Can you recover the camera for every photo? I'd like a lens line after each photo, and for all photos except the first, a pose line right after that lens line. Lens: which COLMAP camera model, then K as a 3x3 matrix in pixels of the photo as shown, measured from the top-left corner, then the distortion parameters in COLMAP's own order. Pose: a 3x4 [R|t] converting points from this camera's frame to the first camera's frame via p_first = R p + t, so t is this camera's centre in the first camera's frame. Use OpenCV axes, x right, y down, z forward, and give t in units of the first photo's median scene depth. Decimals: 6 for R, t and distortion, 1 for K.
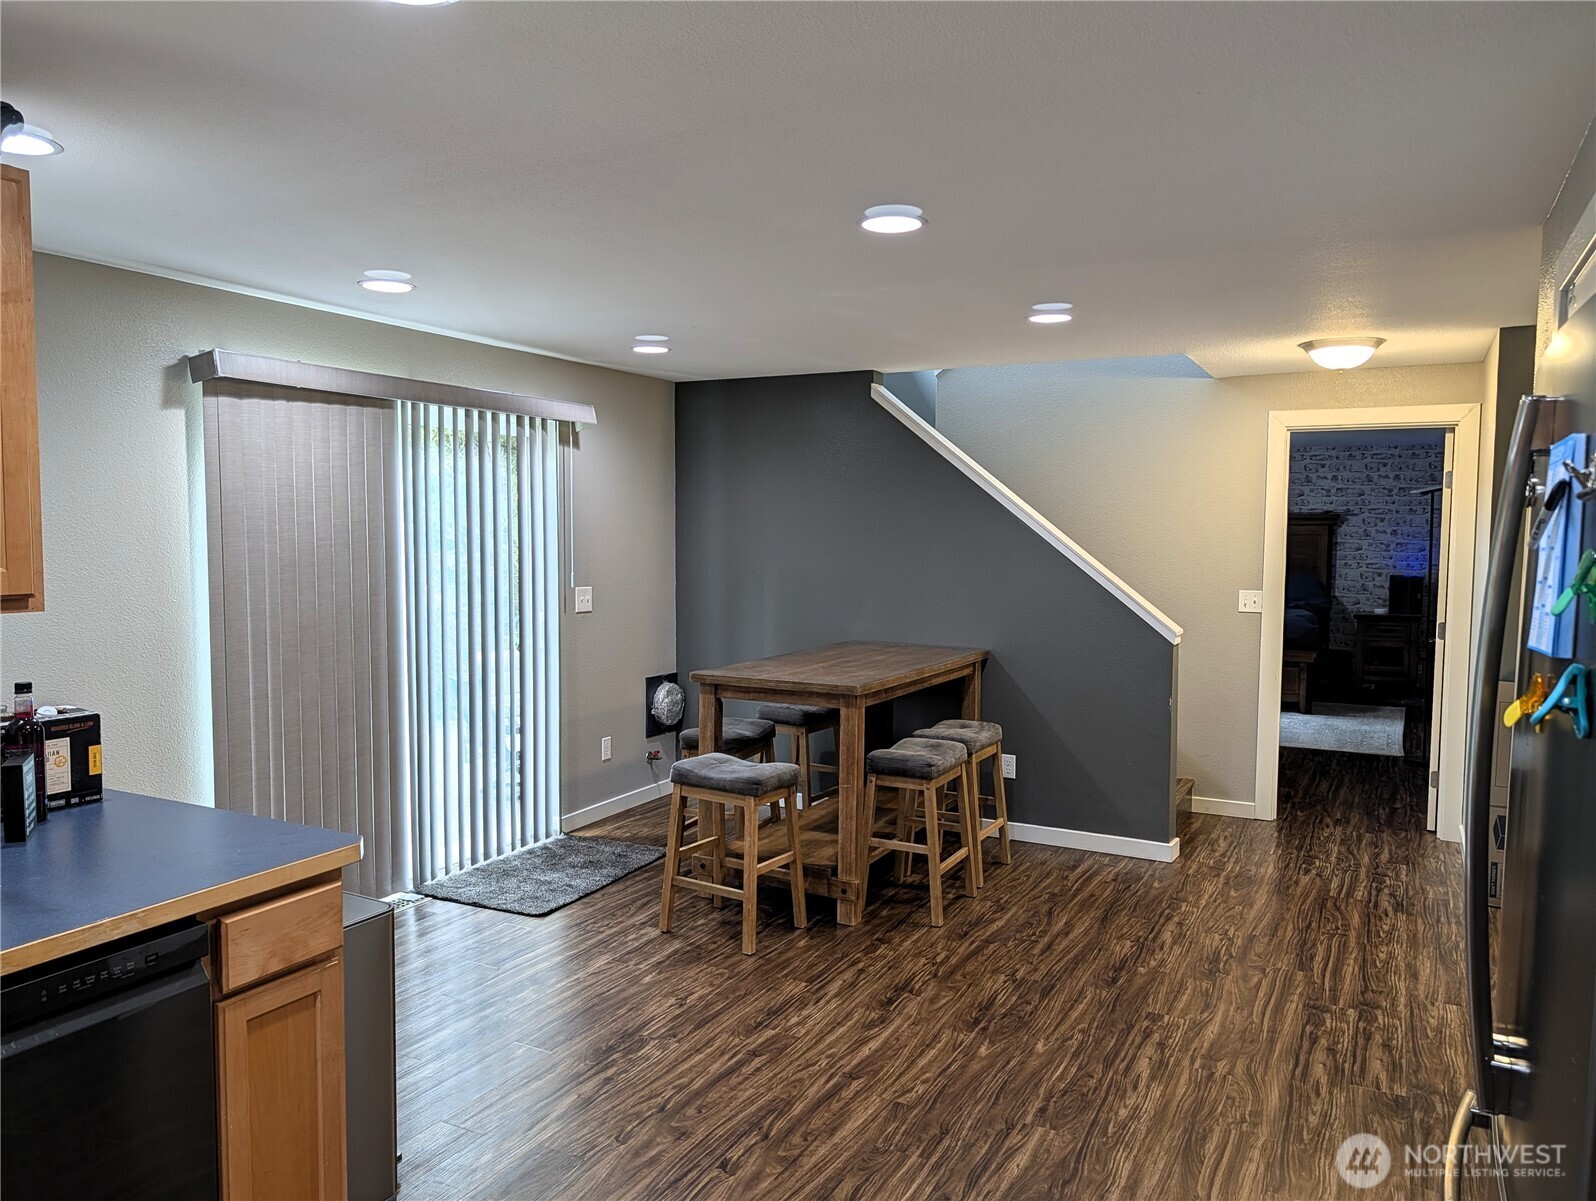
lens RADIAL K [[1147.1, 0, 801.0], [0, 1147.1, 608.1], [0, 0, 1]] dist [0.005959, -0.008598]
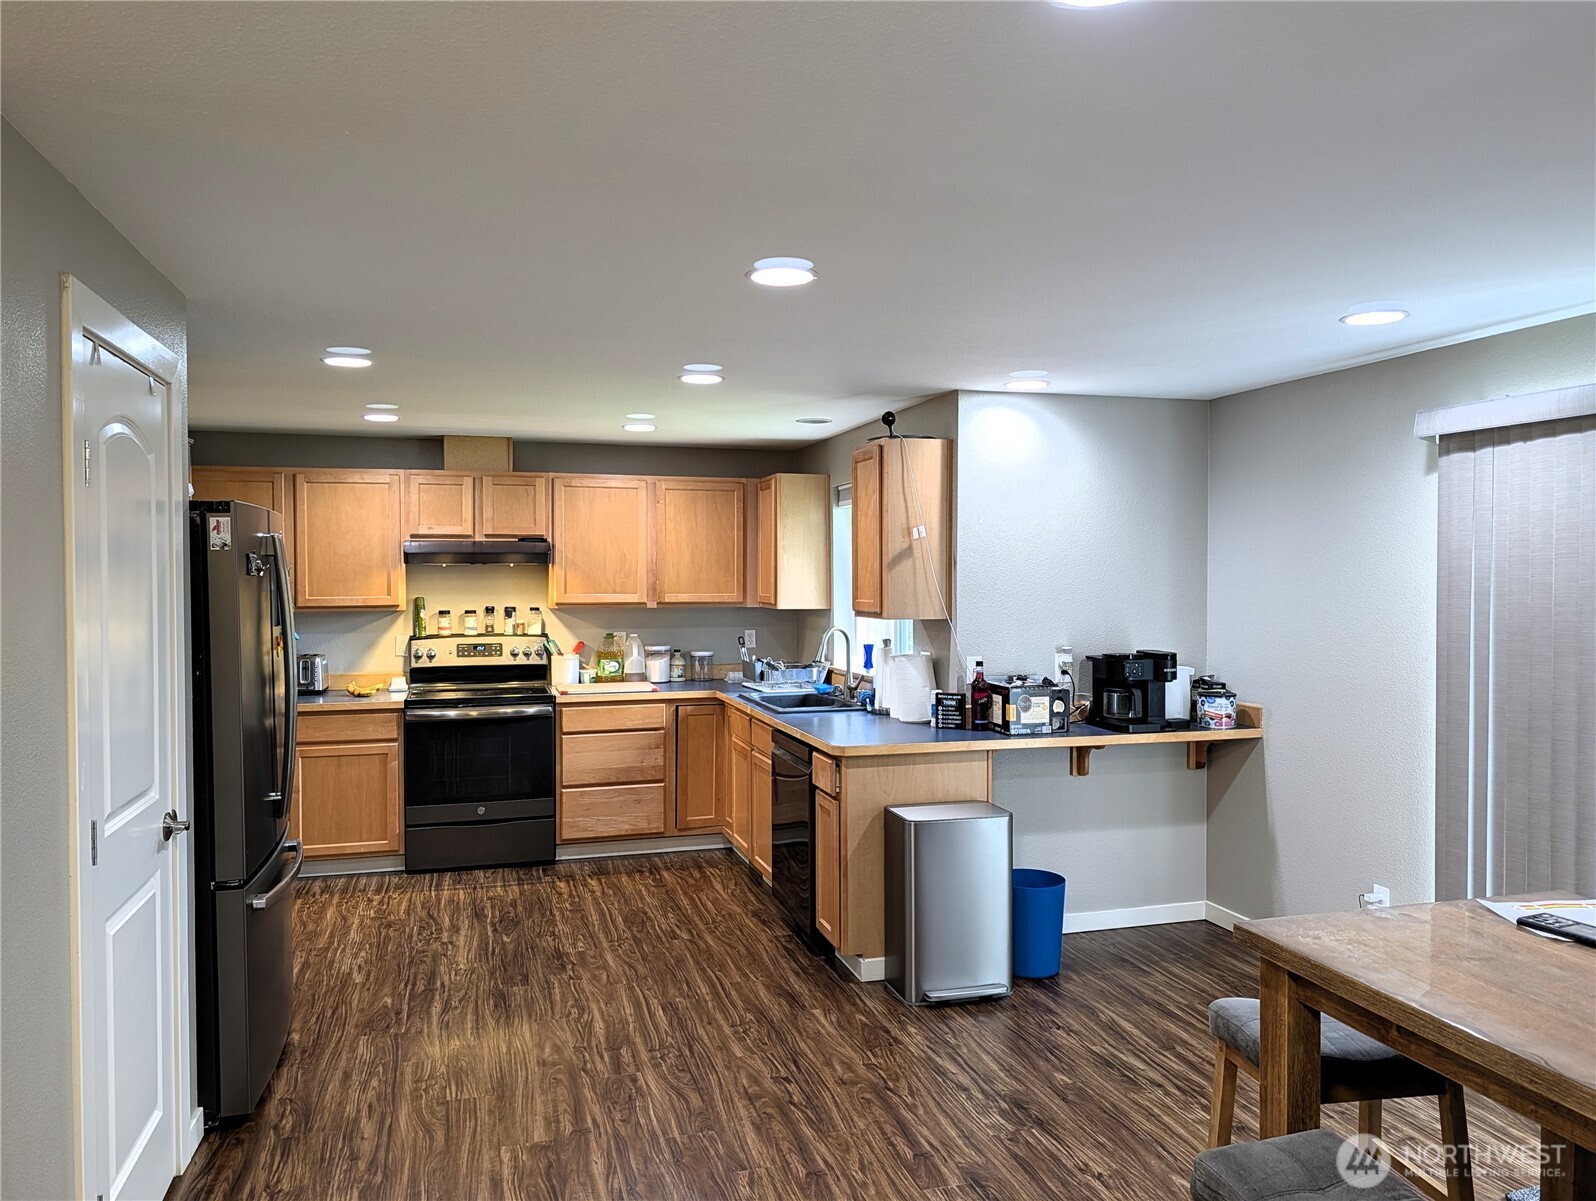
lens RADIAL K [[1147.1, 0, 789.3], [0, 1147.1, 602.3], [0, 0, 1]] dist [0.005959, -0.008598]
pose [[-0.724701, 0.017156, -0.688850, 0.567788], [-0.049766, 0.995776, 0.077155, -0.105484], [0.687264, 0.090195, -0.720786, 1.317920]]
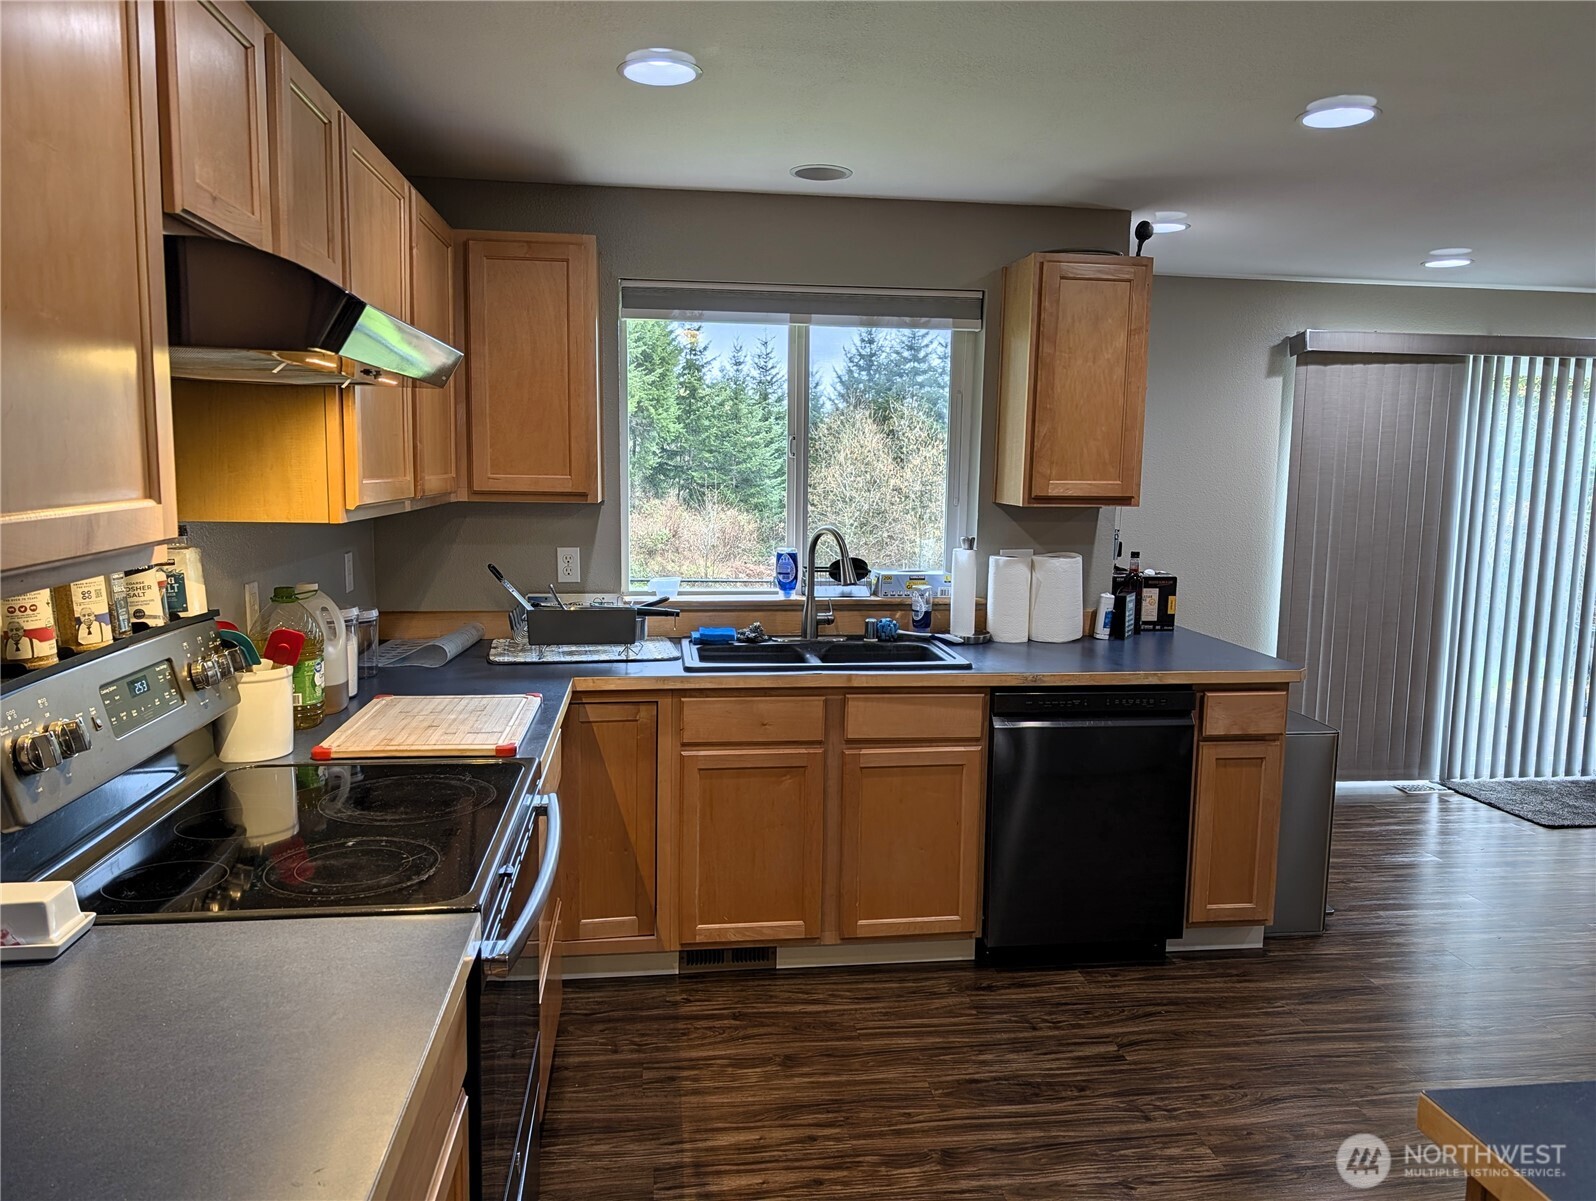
lens RADIAL K [[1147.1, 0, 802.0], [0, 1147.1, 602.5], [0, 0, 1]] dist [0.005959, -0.008598]
pose [[0.573240, 0.103724, -0.812796, 0.260050], [-0.069404, 0.994537, 0.077968, 0.024418], [0.816443, 0.011716, 0.577307, -0.234367]]
